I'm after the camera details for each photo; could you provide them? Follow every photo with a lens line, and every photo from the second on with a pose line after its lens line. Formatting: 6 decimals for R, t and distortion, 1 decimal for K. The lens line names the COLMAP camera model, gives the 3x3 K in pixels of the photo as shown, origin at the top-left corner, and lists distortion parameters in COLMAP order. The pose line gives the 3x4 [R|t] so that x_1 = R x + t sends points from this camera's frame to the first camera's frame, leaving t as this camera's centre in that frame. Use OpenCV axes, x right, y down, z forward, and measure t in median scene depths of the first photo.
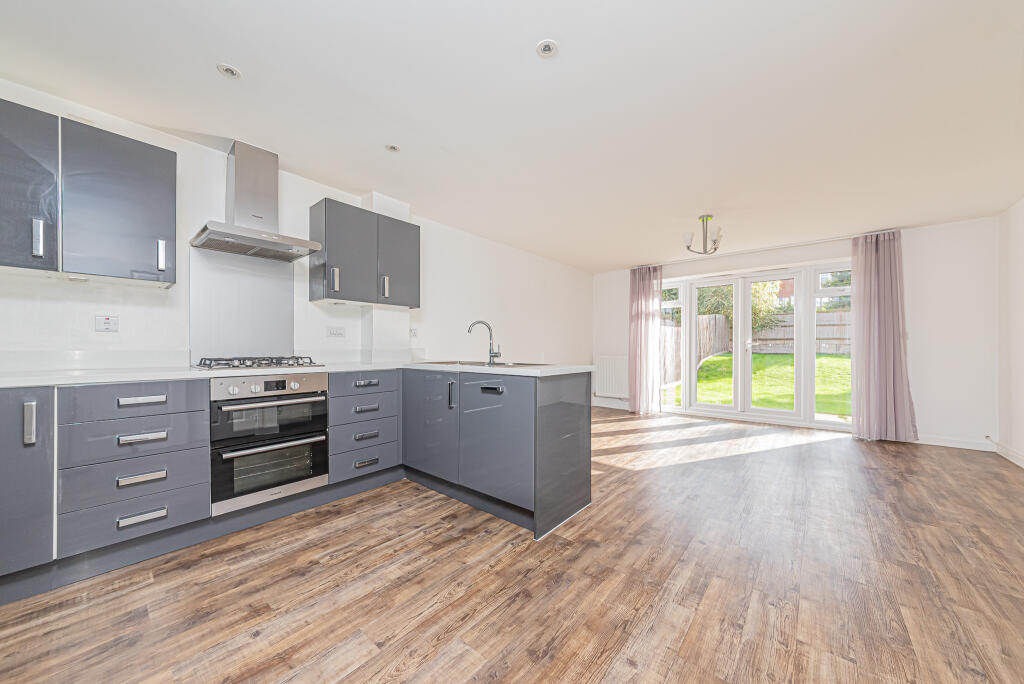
lens RADIAL K [[364.5, 0, 509.2], [0, 364.5, 343.8], [0, 0, 1]] dist [-0.000837, 0.000152]
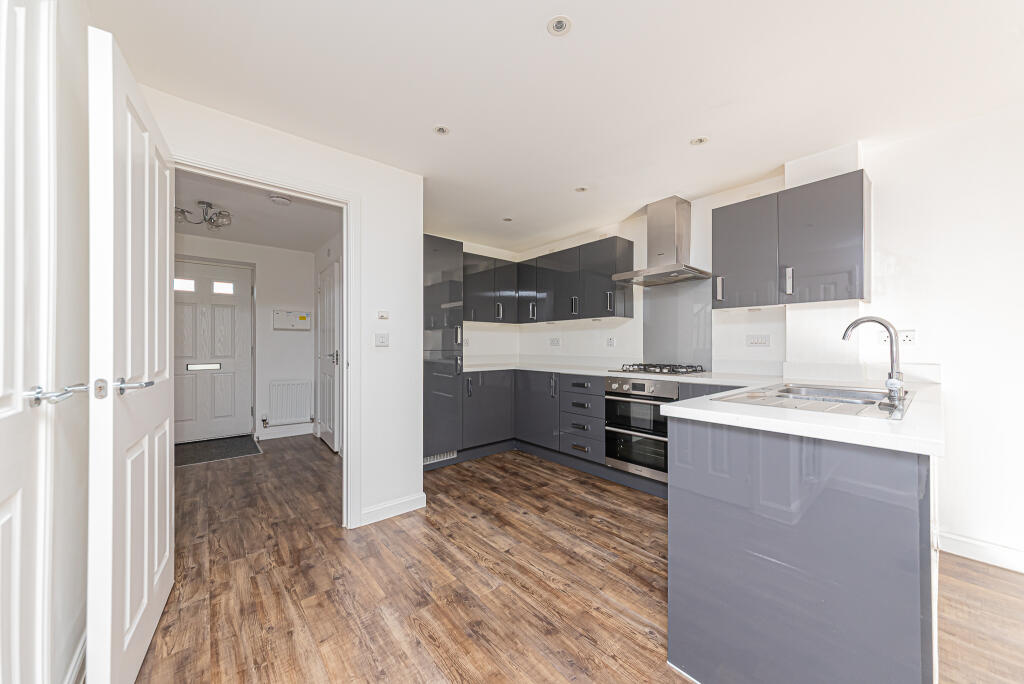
lens RADIAL K [[364.5, 0, 509.2], [0, 364.5, 343.8], [0, 0, 1]] dist [-0.000837, 0.000152]
pose [[-0.173291, -0.010007, -0.984820, 0.831698], [0.014189, 0.999819, -0.012656, -0.037020], [0.984769, -0.016167, -0.173117, 0.890096]]
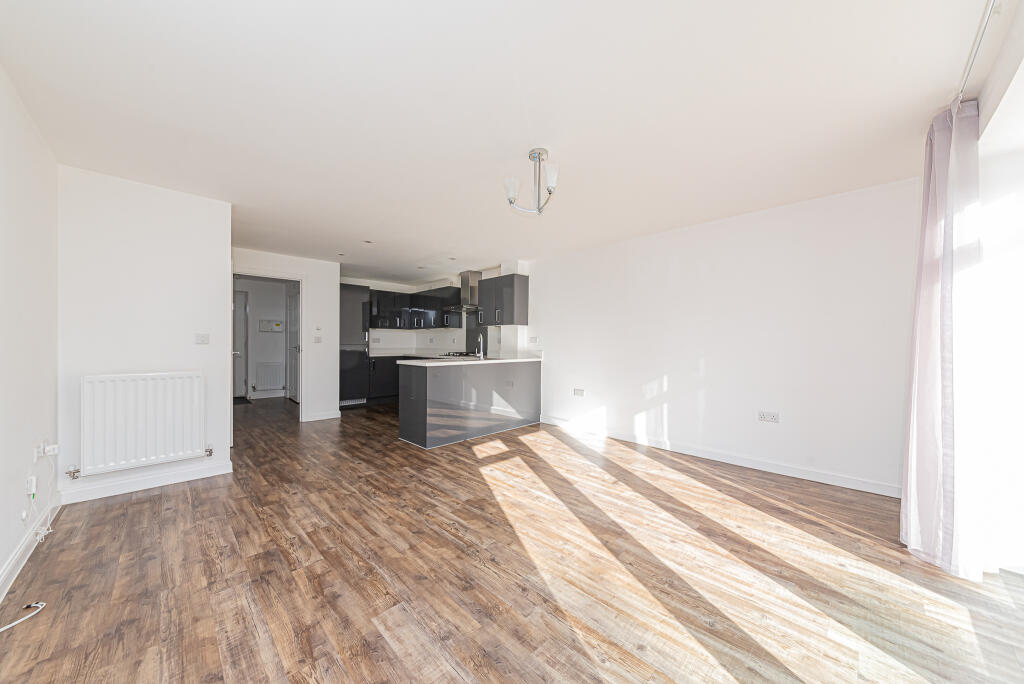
lens RADIAL K [[356.8, 0, 512.0], [0, 356.8, 342.0], [0, 0, 1]] dist [-0.000627, 0.000028]
pose [[-0.094006, -0.001795, -0.995570, 2.372162], [0.010624, 0.999940, -0.002806, -0.035965], [0.995515, -0.010841, -0.093981, 2.066899]]
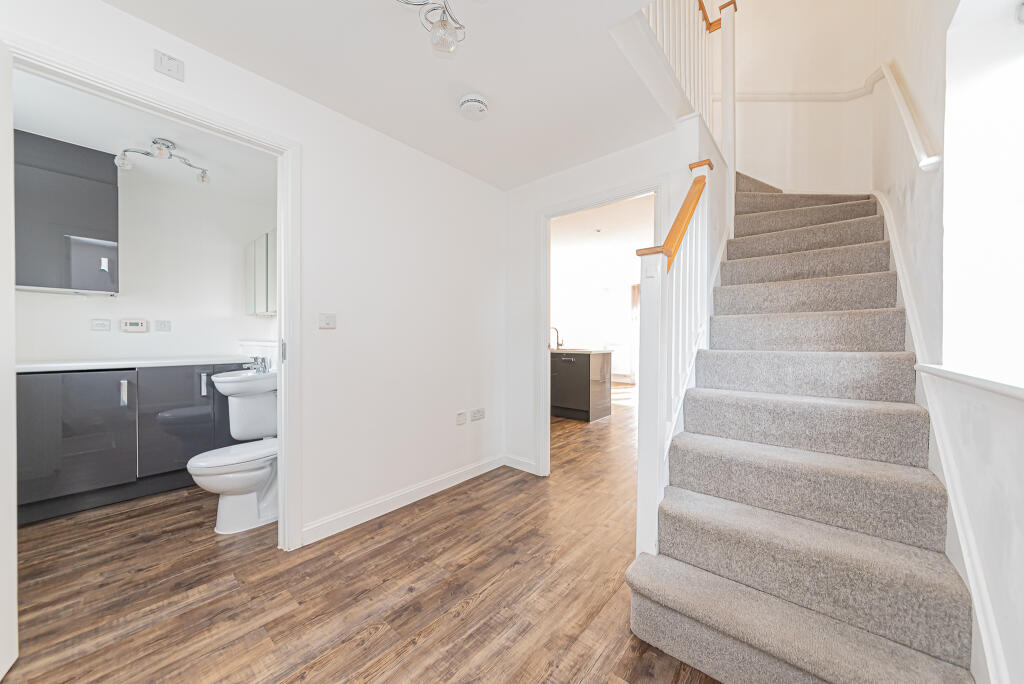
lens RADIAL K [[348.4, 0, 512.0], [0, 348.4, 342.0], [0, 0, 1]] dist [-0.000029, 0.000036]
pose [[0.999820, 0.000503, -0.018966, -0.420330], [-0.000048, 0.999712, 0.024017, -0.047206], [0.018972, -0.024012, 0.999532, -1.364534]]
